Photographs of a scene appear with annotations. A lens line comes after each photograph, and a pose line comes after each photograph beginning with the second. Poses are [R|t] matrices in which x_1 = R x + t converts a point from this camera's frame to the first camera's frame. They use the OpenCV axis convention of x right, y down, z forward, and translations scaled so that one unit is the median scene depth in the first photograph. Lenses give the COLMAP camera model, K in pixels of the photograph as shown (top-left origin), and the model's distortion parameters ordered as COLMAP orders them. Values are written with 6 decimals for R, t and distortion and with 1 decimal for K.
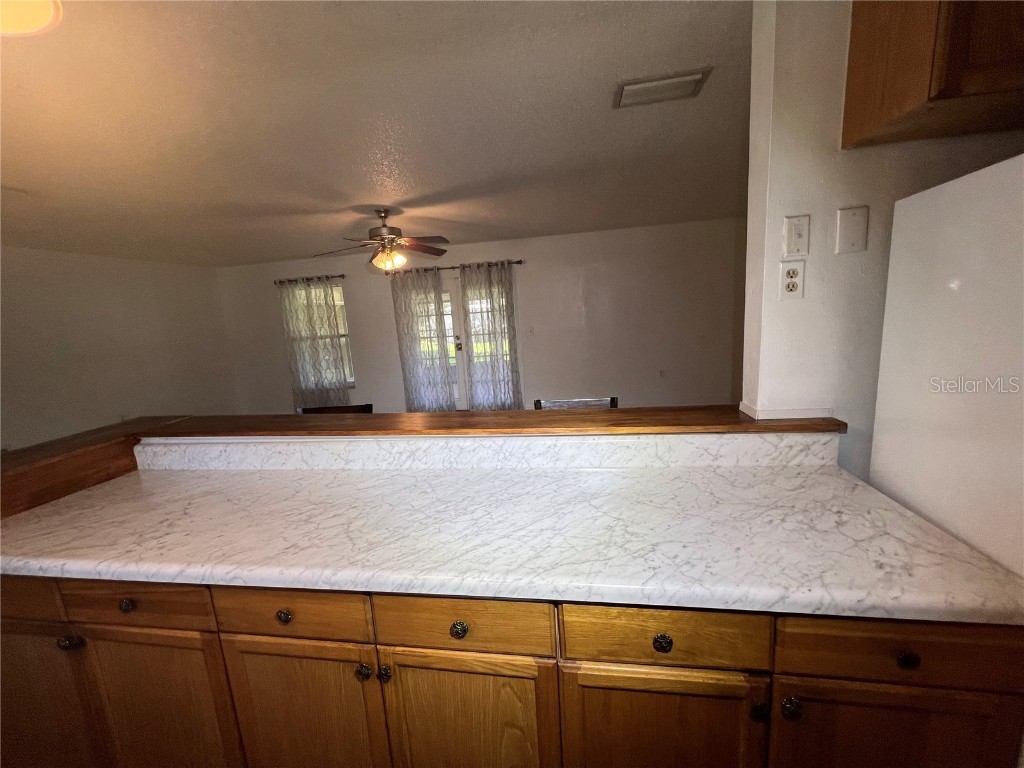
lens RADIAL K [[414.0, 0, 512.0], [0, 414.0, 384.0], [0, 0, 1]] dist [-0.001922, 0.000109]
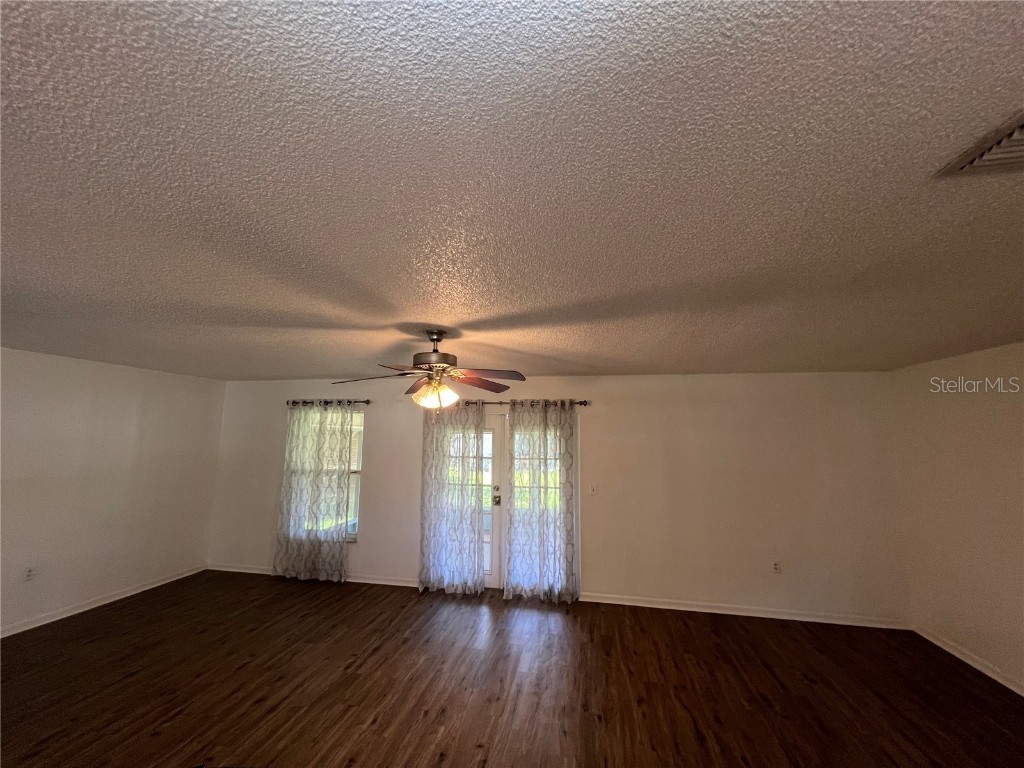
lens RADIAL K [[414.0, 0, 512.0], [0, 414.0, 384.0], [0, 0, 1]] dist [-0.001922, 0.000109]
pose [[0.996320, 0.073849, -0.043501, -0.083256], [-0.083325, 0.953439, -0.289848, -0.076148], [0.020071, 0.292406, 0.956084, 0.192969]]
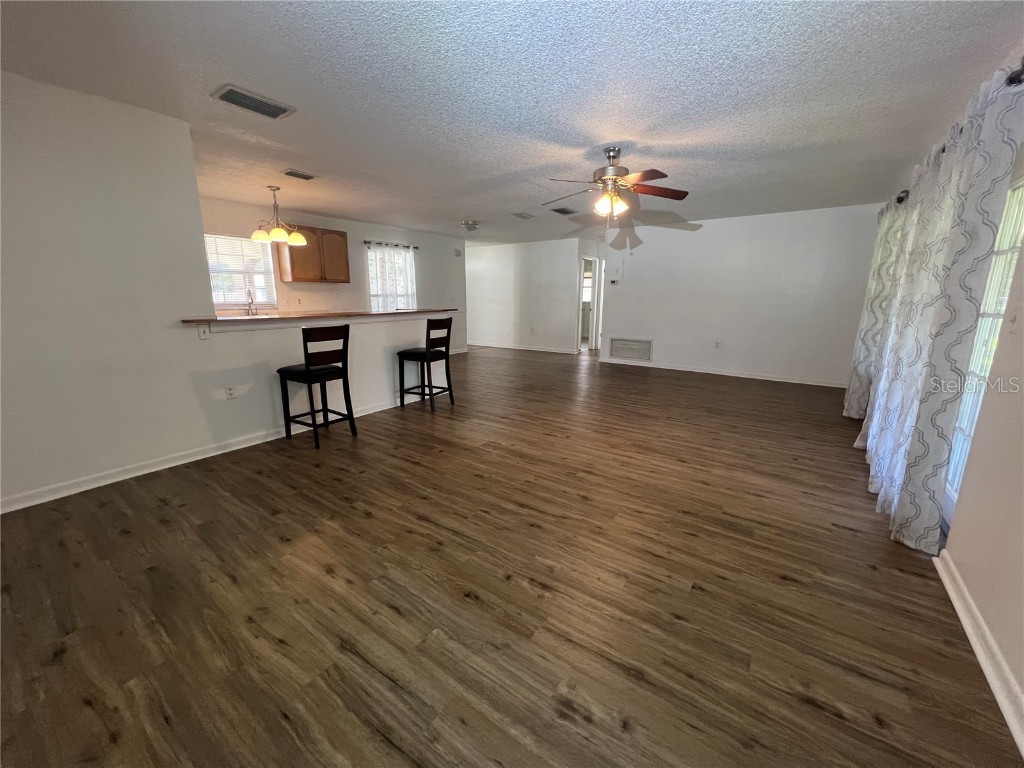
lens RADIAL K [[414.0, 0, 512.0], [0, 414.0, 384.0], [0, 0, 1]] dist [-0.001922, 0.000109]
pose [[-0.444486, 0.253304, -0.859226, 0.435026], [-0.132342, 0.930092, 0.342658, -0.136763], [0.885956, 0.266018, -0.379890, 0.790500]]
